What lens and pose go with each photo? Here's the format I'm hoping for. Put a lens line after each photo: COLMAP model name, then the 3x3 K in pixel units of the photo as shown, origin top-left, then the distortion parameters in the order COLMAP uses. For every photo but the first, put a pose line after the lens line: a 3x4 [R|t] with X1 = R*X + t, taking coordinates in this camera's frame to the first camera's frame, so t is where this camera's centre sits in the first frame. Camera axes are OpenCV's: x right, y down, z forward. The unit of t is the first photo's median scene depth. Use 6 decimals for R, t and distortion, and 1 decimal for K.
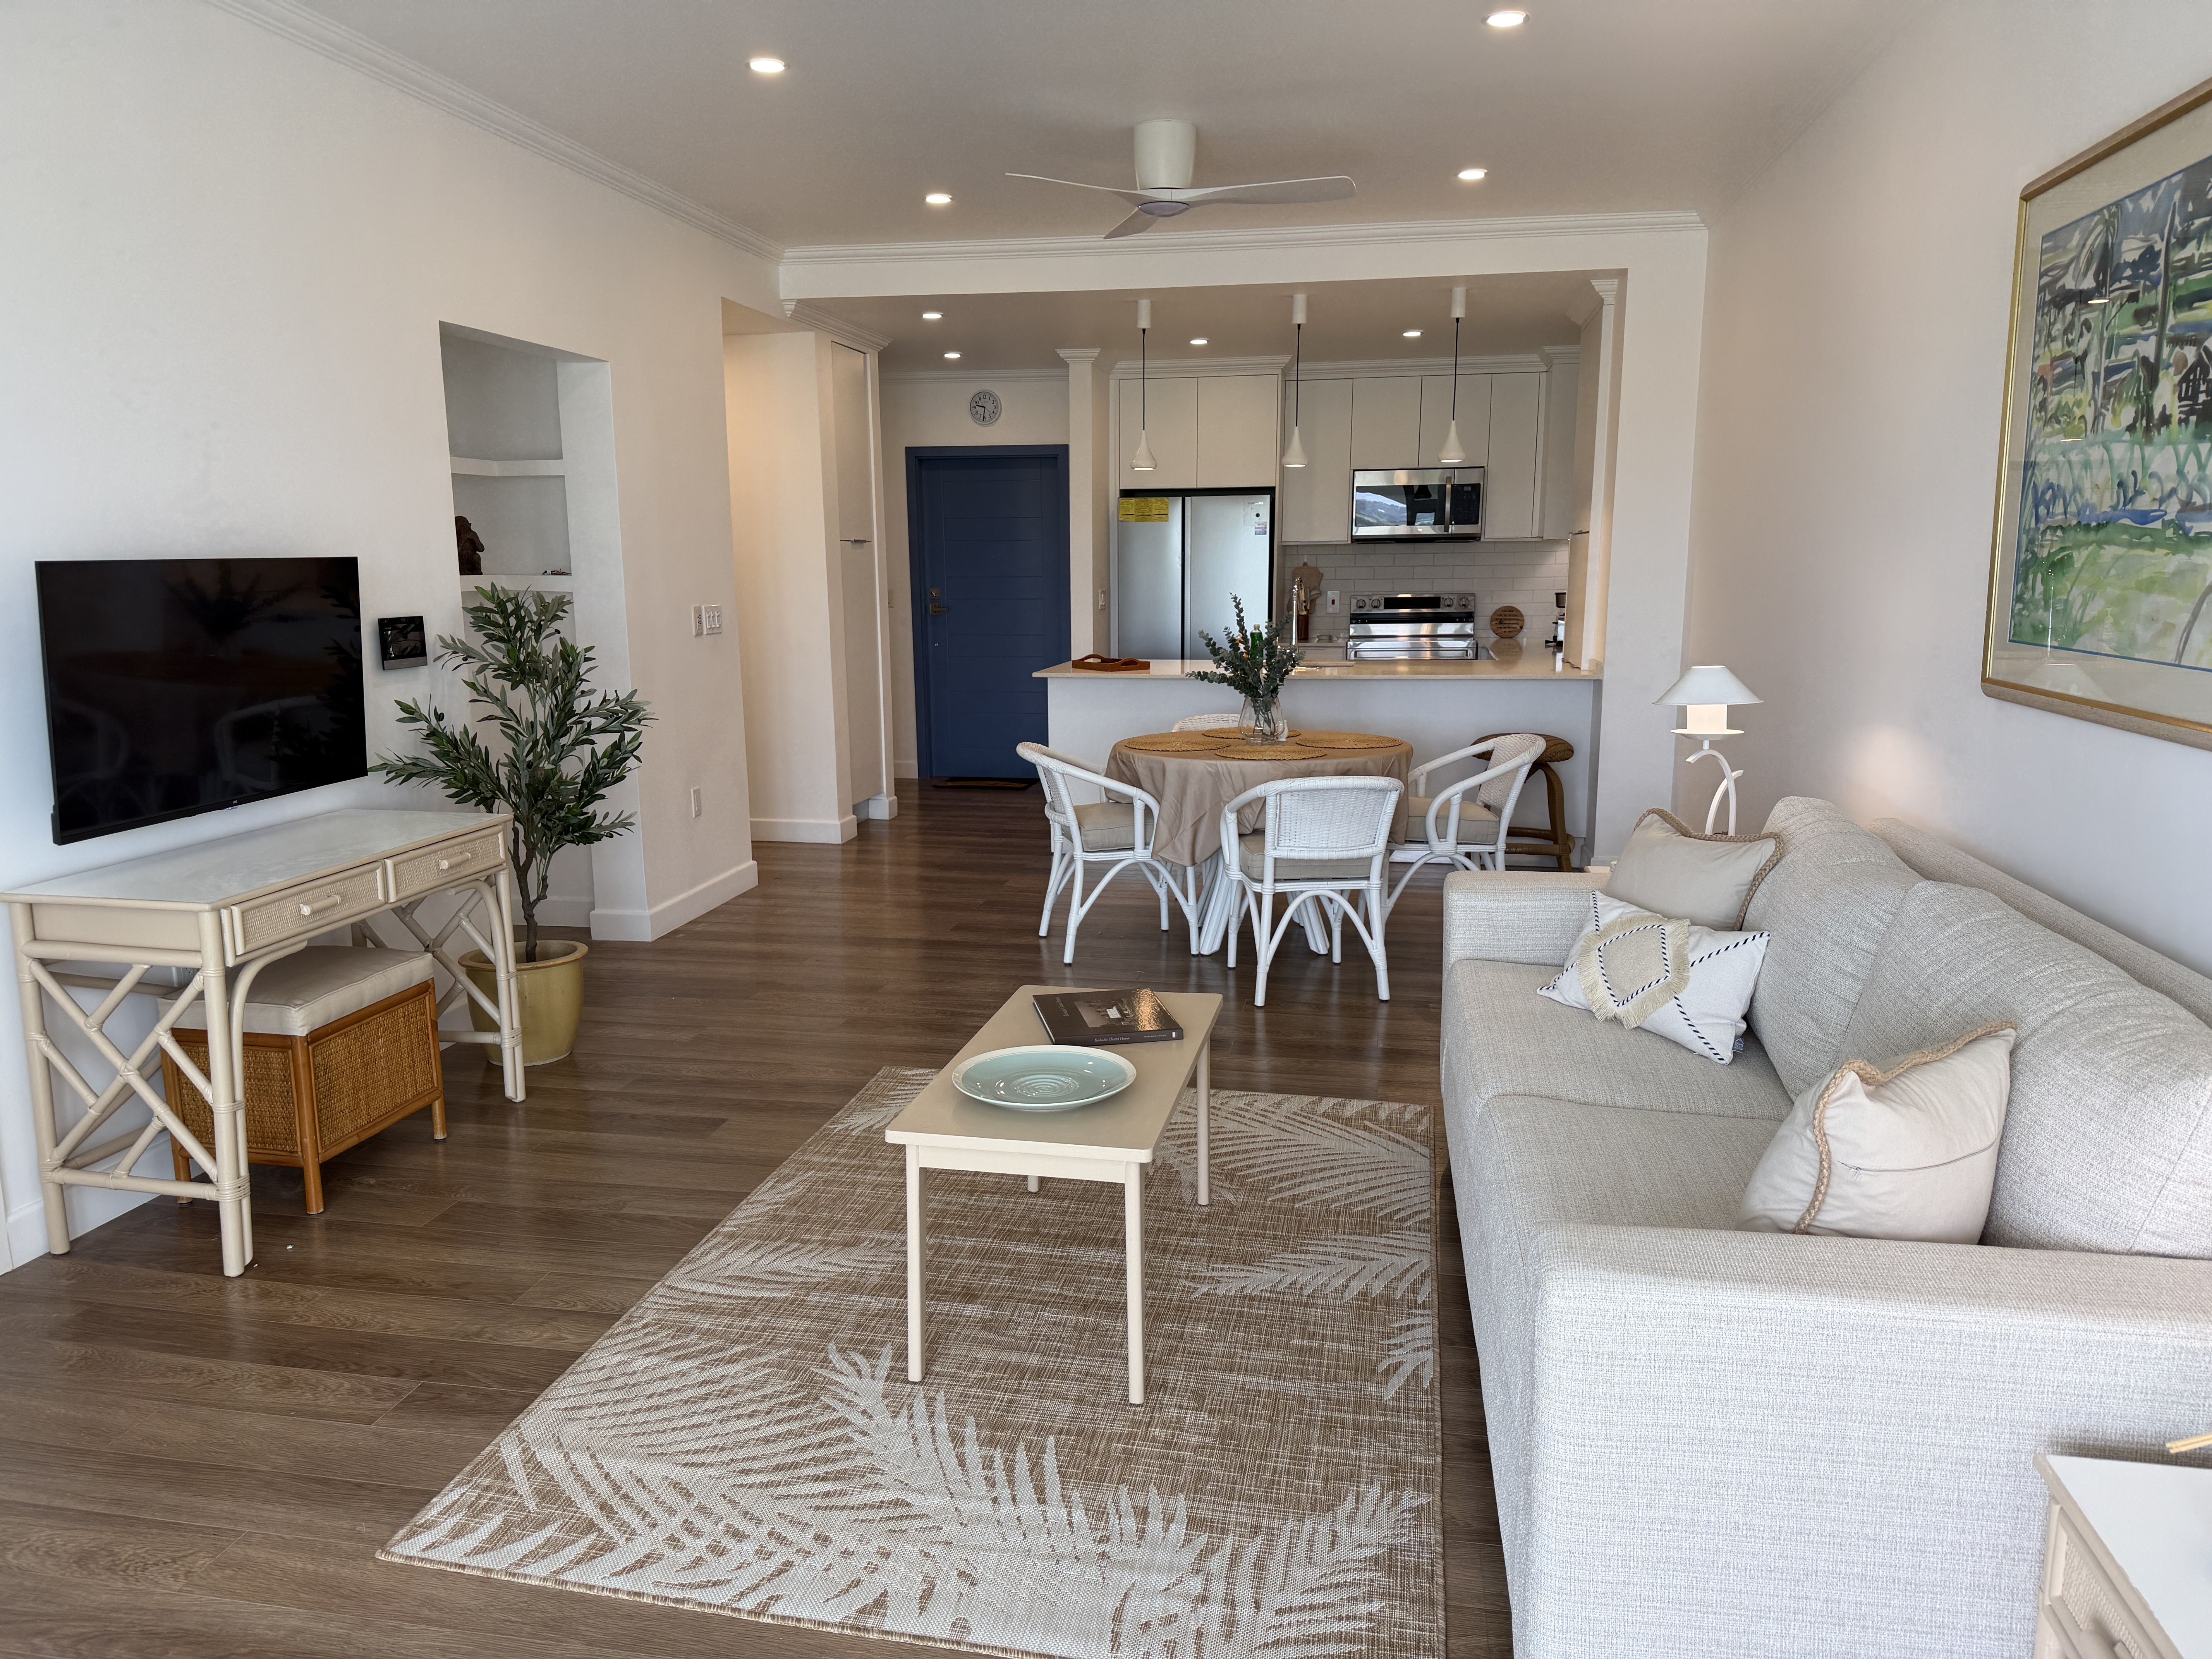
lens RADIAL K [[1549.5, 0, 1093.8], [0, 1549.5, 839.5], [0, 0, 1]] dist [0.042935, -0.007709]
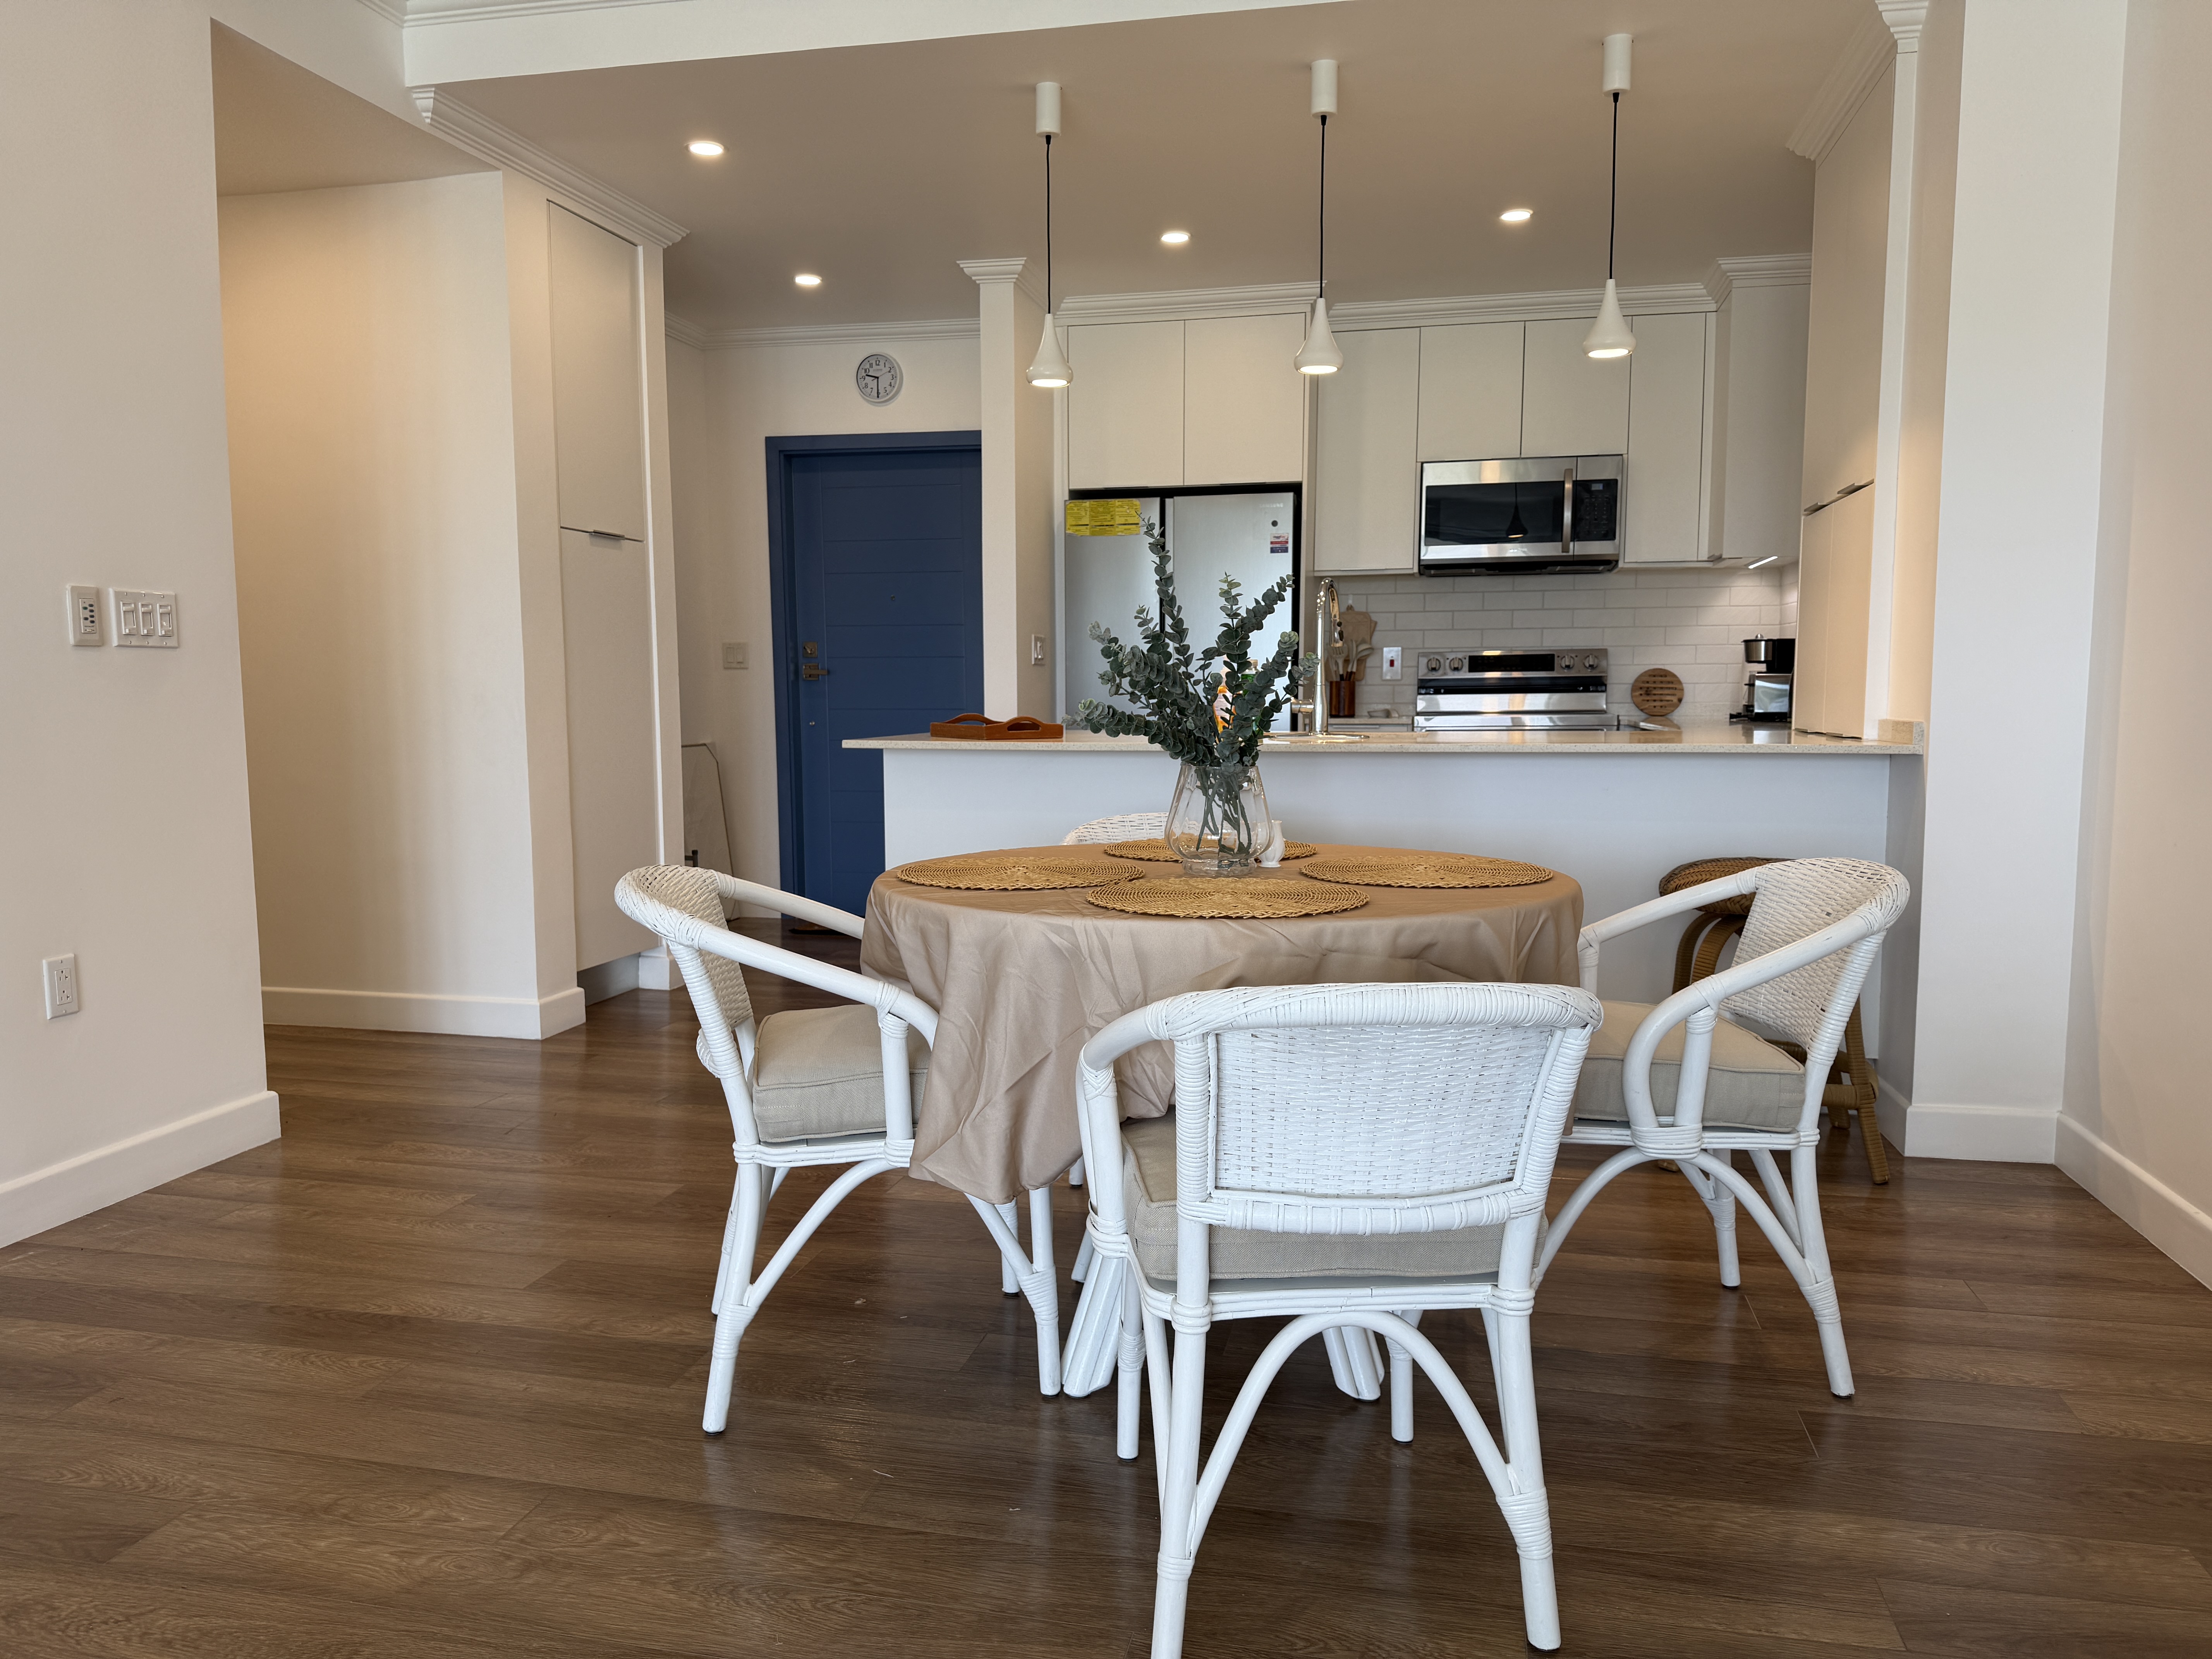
lens RADIAL K [[1549.5, 0, 1111.9], [0, 1549.5, 809.4], [0, 0, 1]] dist [0.042935, -0.007709]
pose [[0.999534, 0.007219, -0.029644, 0.091452], [-0.010147, 0.994954, -0.099820, -0.036662], [0.028774, 0.100074, 0.994564, 0.574567]]
